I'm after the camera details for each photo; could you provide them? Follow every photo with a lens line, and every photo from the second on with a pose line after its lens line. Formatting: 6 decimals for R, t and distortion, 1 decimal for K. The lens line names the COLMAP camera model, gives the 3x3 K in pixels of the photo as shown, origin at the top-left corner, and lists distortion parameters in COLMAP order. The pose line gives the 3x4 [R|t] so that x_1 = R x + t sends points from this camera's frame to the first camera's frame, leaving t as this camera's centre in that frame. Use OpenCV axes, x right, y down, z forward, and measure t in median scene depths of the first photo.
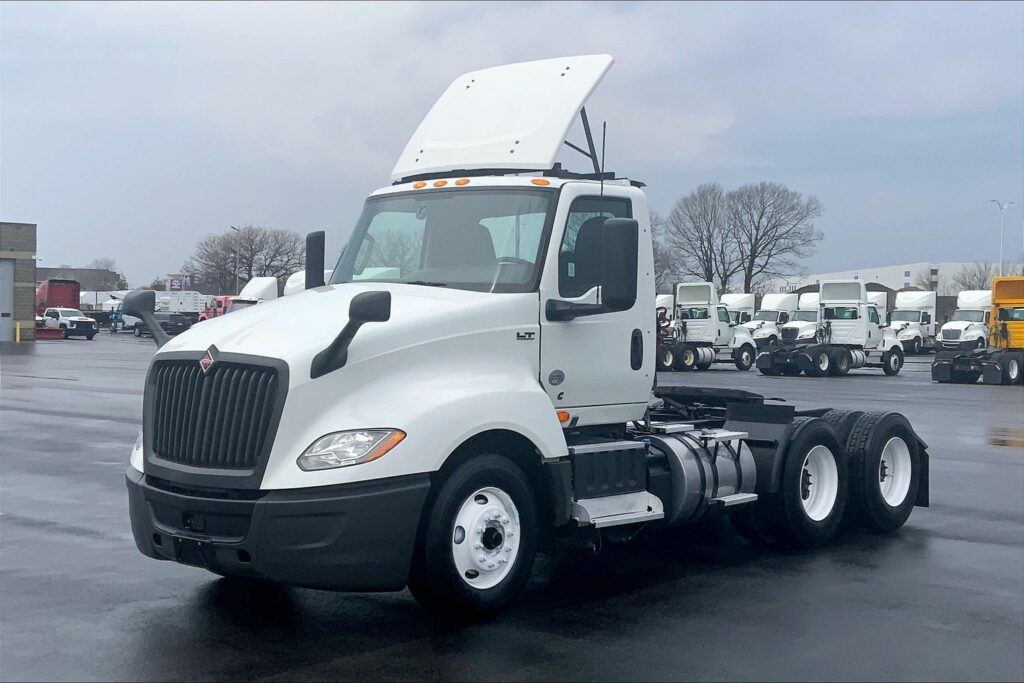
lens RADIAL K [[1541.3, 0, 499.1], [0, 1541.3, 321.6], [0, 0, 1]] dist [0.079648, 0.023984]
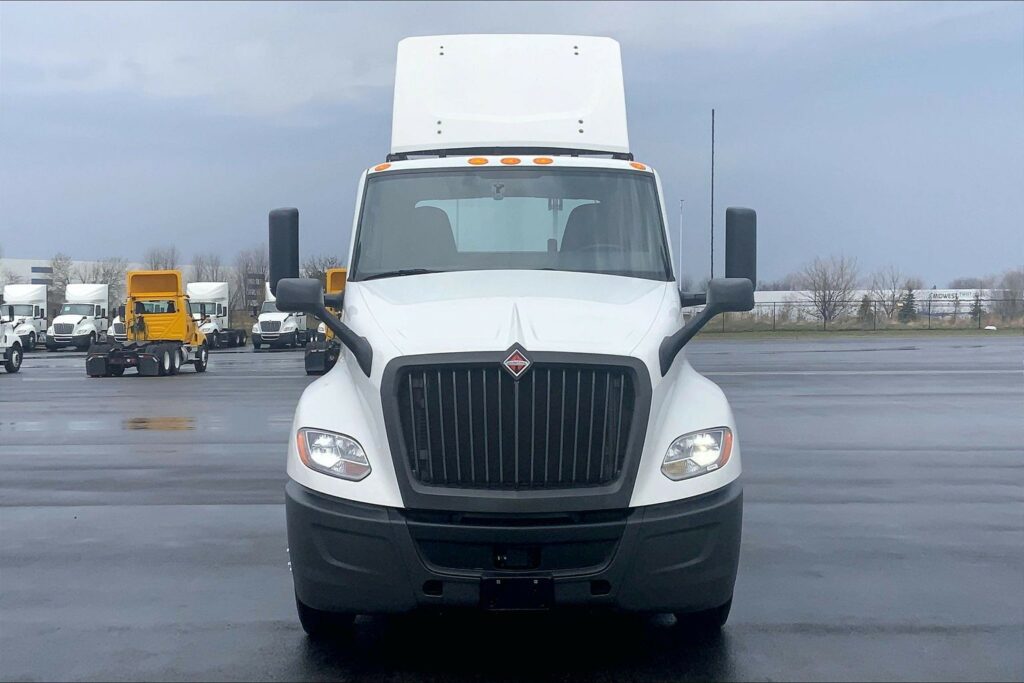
lens RADIAL K [[1541.3, 0, 499.1], [0, 1541.3, 321.6], [0, 0, 1]] dist [0.079648, 0.023984]
pose [[0.719801, -0.014995, 0.694018, -0.266019], [0.012788, 0.999883, 0.008341, -0.001207], [-0.694062, 0.002871, 0.719909, 0.141068]]
